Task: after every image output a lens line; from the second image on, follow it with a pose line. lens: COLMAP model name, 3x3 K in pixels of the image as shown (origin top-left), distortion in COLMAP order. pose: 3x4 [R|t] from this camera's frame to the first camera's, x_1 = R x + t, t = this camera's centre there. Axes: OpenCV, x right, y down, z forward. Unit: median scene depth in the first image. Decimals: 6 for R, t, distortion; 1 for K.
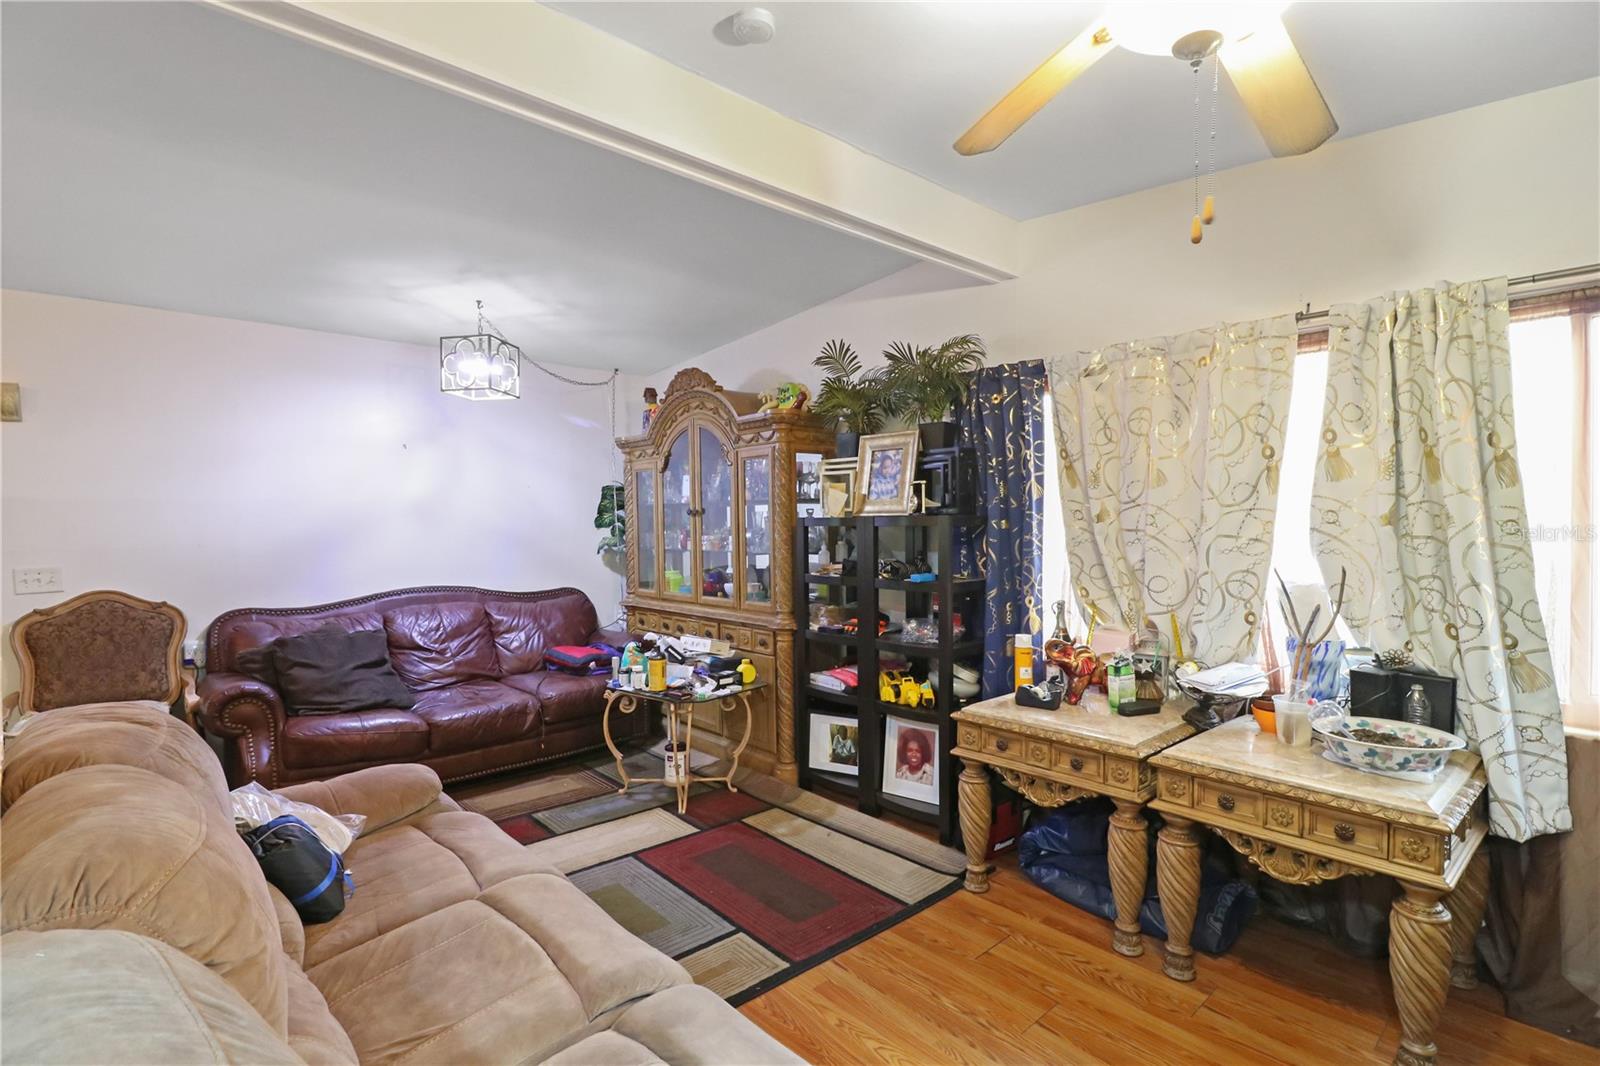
lens RADIAL K [[763.5, 0, 809.2], [0, 763.5, 542.3], [0, 0, 1]] dist [0.010887, -0.003834]
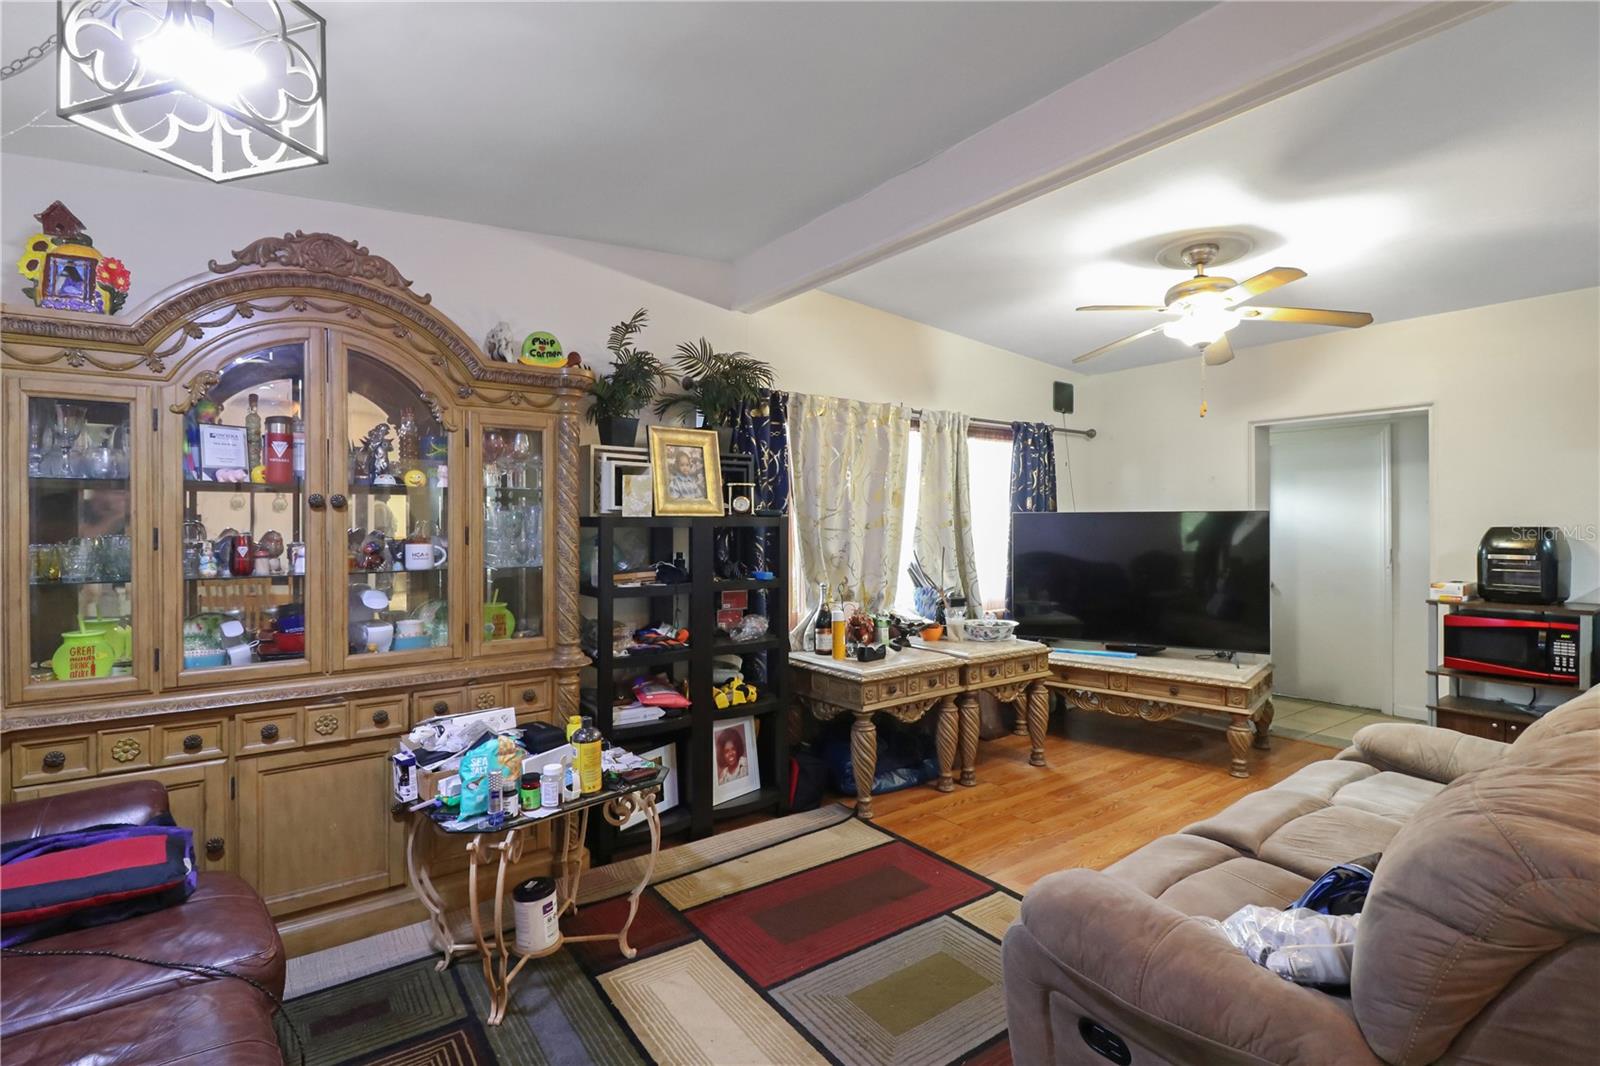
lens RADIAL K [[763.5, 0, 785.9], [0, 763.5, 517.4], [0, 0, 1]] dist [0.010887, -0.003834]
pose [[0.094370, 0.008005, 0.995505, -0.844035], [0.022618, 0.999692, -0.010182, -0.021375], [-0.995280, 0.023478, 0.094160, 0.807573]]
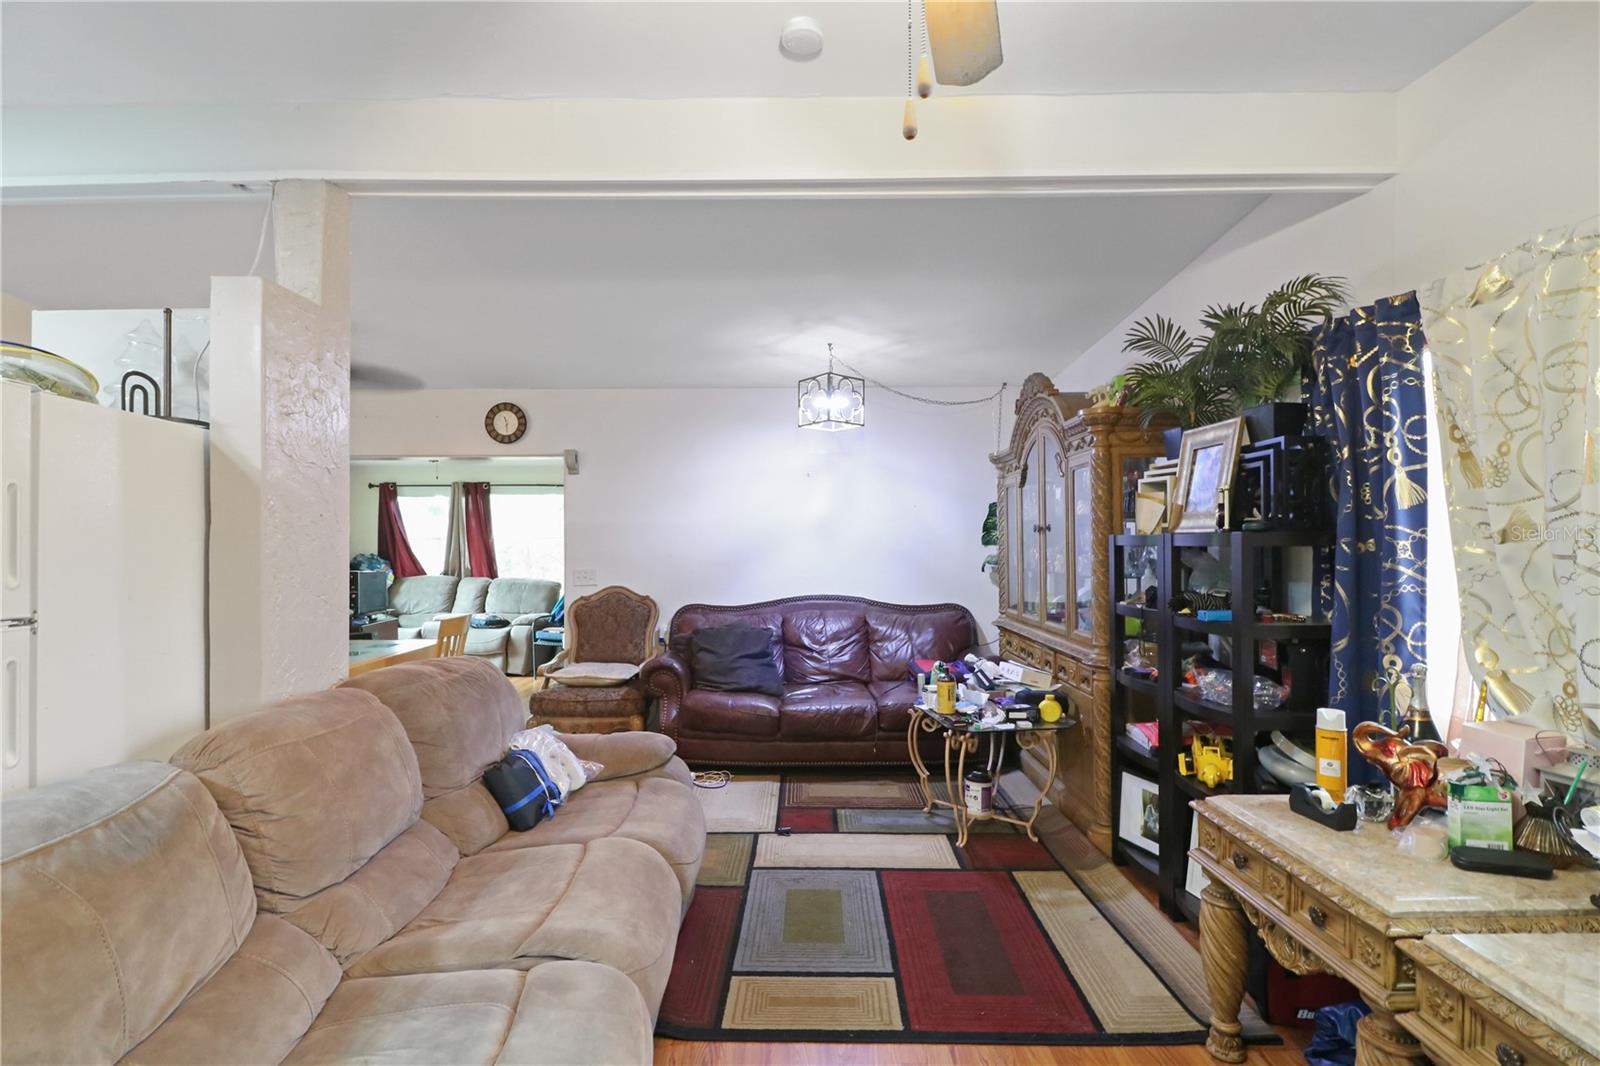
lens RADIAL K [[763.5, 0, 787.1], [0, 763.5, 544.5], [0, 0, 1]] dist [0.010887, -0.003834]
pose [[0.738094, 0.006857, -0.674663, 0.320534], [-0.019564, 0.999745, -0.011243, -0.005960], [0.674414, 0.021497, 0.738040, 0.149740]]
